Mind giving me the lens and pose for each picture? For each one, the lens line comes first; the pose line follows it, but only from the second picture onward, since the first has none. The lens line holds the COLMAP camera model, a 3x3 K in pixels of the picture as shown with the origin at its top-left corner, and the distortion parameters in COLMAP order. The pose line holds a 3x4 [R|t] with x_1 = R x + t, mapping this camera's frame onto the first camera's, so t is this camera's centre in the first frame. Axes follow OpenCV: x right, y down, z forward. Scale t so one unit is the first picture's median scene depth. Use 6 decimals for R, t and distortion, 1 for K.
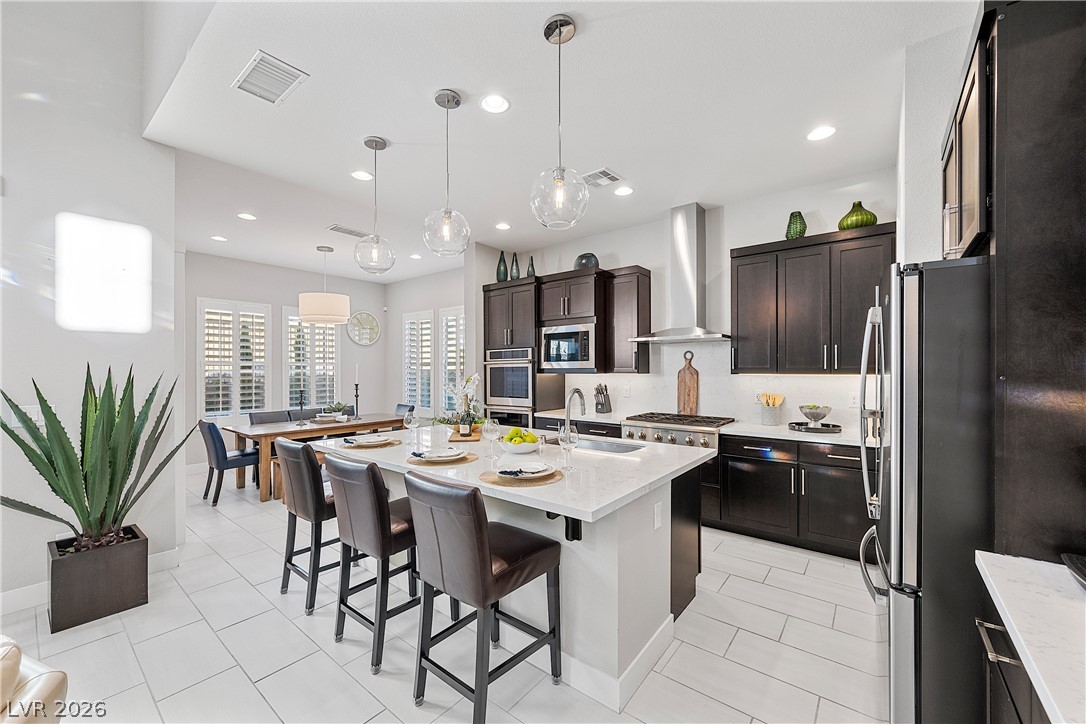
lens RADIAL K [[423.8, 0, 538.9], [0, 423.8, 369.9], [0, 0, 1]] dist [-0.001436, -0.000197]
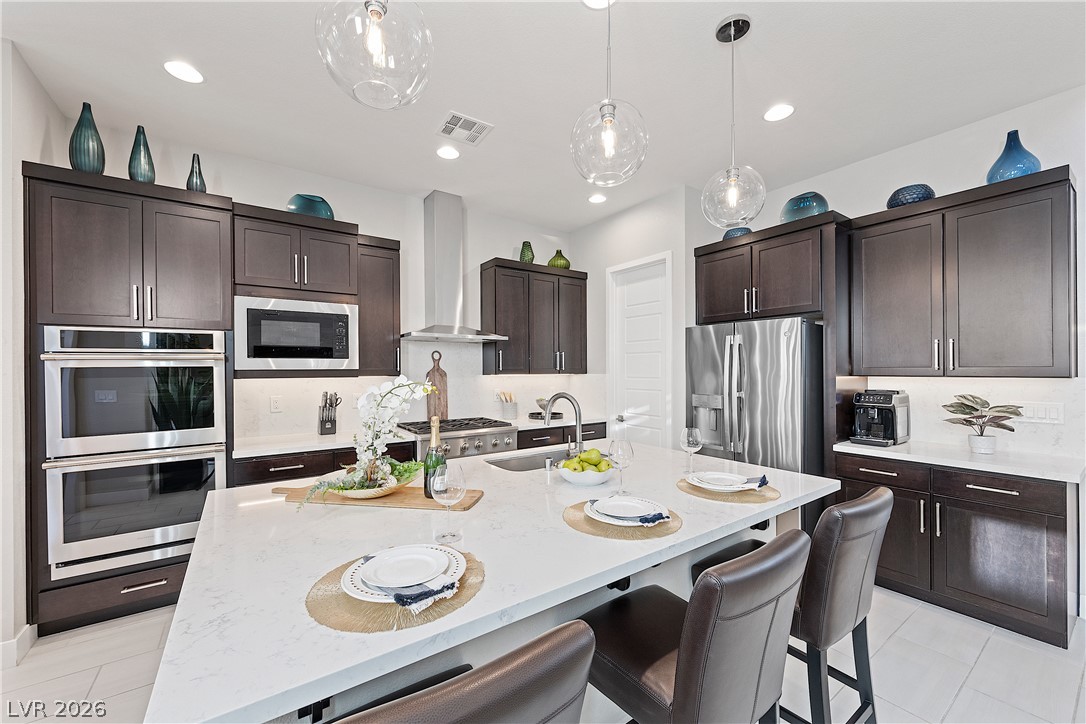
lens RADIAL K [[423.8, 0, 538.9], [0, 423.8, 369.9], [0, 0, 1]] dist [-0.001436, -0.000197]
pose [[0.276692, 0.000996, 0.960958, -0.431248], [0.007691, 0.999965, -0.003251, 0.001473], [-0.960928, 0.008290, 0.276675, 0.485061]]
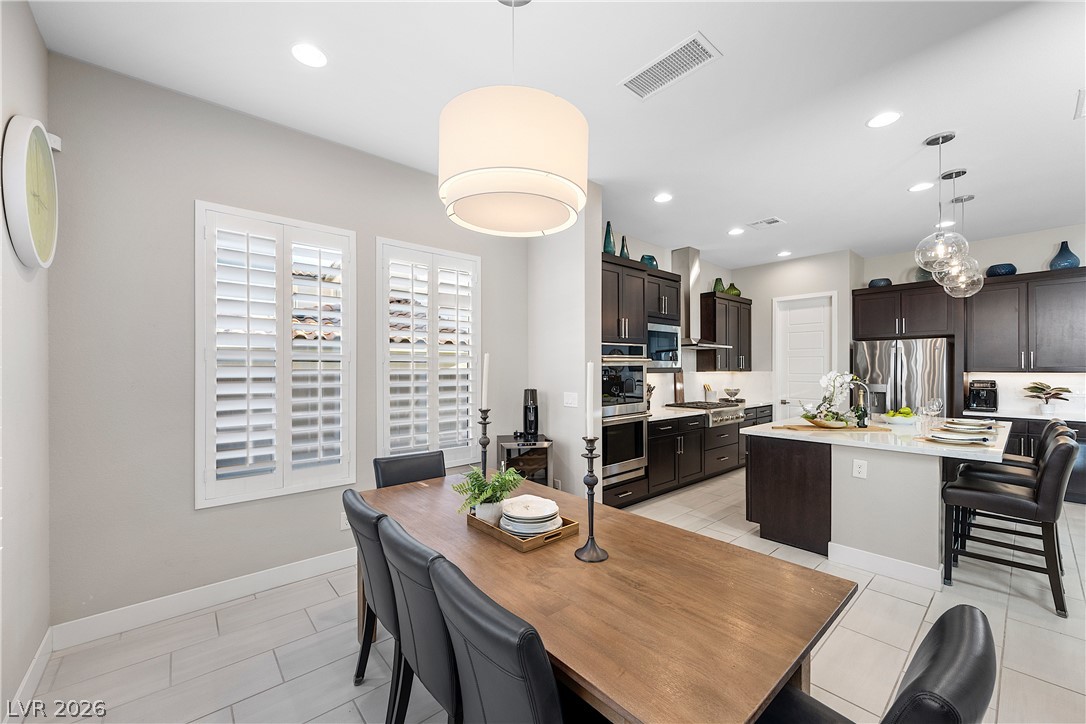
lens RADIAL K [[423.8, 0, 538.9], [0, 423.8, 369.9], [0, 0, 1]] dist [-0.001436, -0.000197]
pose [[0.179309, -0.000073, 0.983793, -0.949725], [0.006445, 0.999979, -0.001100, 0.000698], [-0.983772, 0.006537, 0.179305, 1.088051]]
